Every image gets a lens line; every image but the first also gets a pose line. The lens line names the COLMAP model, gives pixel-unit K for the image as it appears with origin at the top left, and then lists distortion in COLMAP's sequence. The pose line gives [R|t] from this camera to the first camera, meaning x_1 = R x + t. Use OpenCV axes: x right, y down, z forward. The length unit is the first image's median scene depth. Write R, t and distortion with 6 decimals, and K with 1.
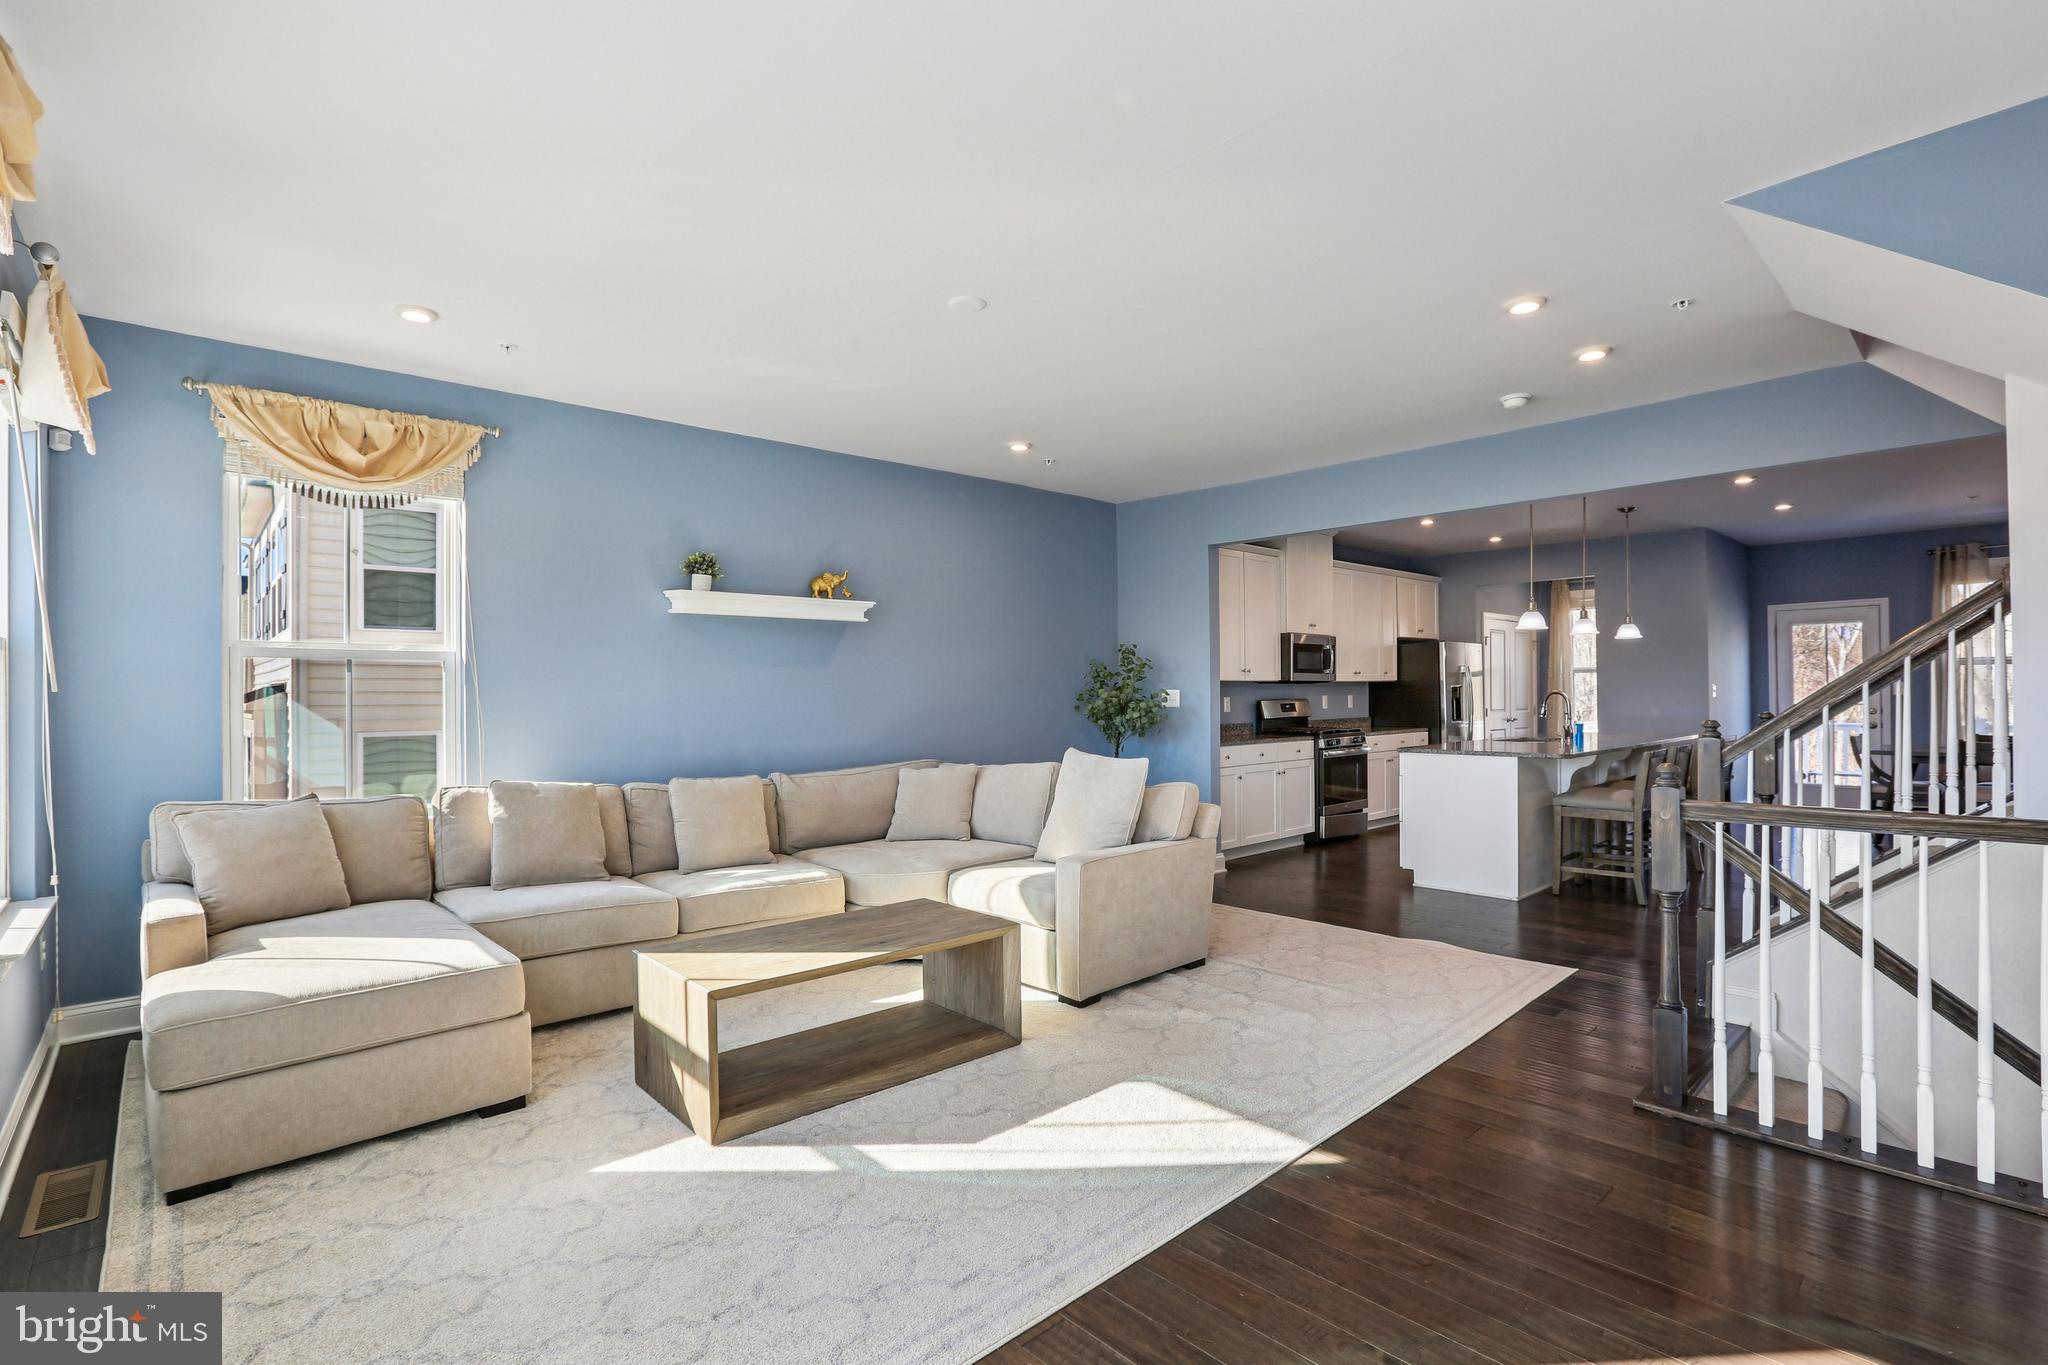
lens RADIAL K [[970.3, 0, 1046.6], [0, 970.3, 698.2], [0, 0, 1]] dist [-0.002542, -0.000136]
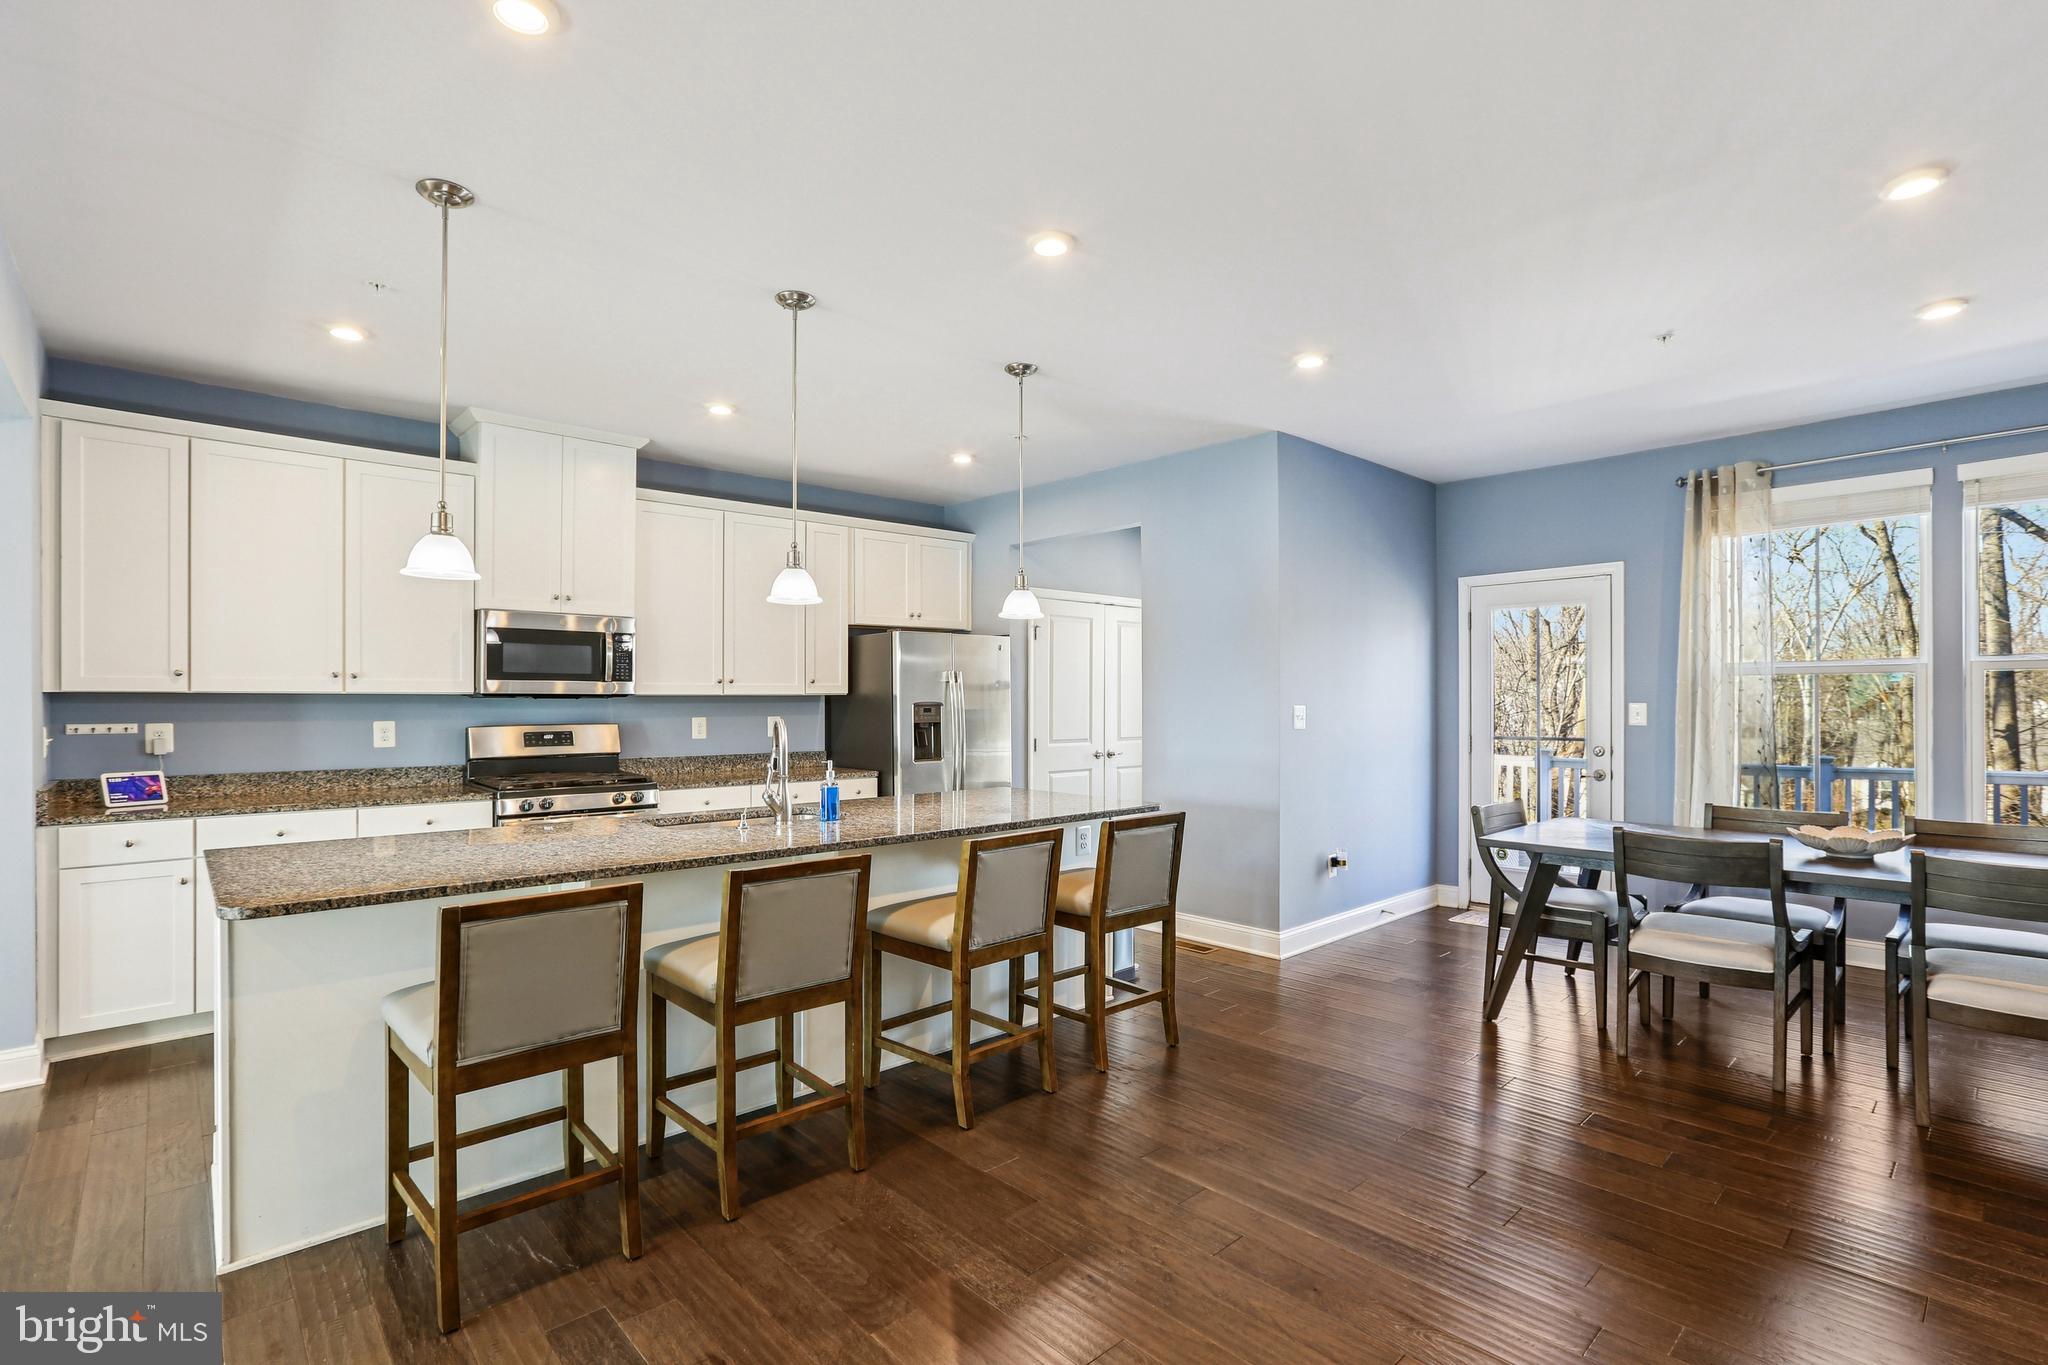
lens RADIAL K [[937.9, 0, 1030.6], [0, 937.9, 697.3], [0, 0, 1]] dist [-0.000697, 0.000009]
pose [[0.999986, 0.003108, -0.004249, 0.537405], [-0.003164, 0.999910, -0.013066, -0.008716], [0.004208, 0.013079, 0.999906, 0.437204]]
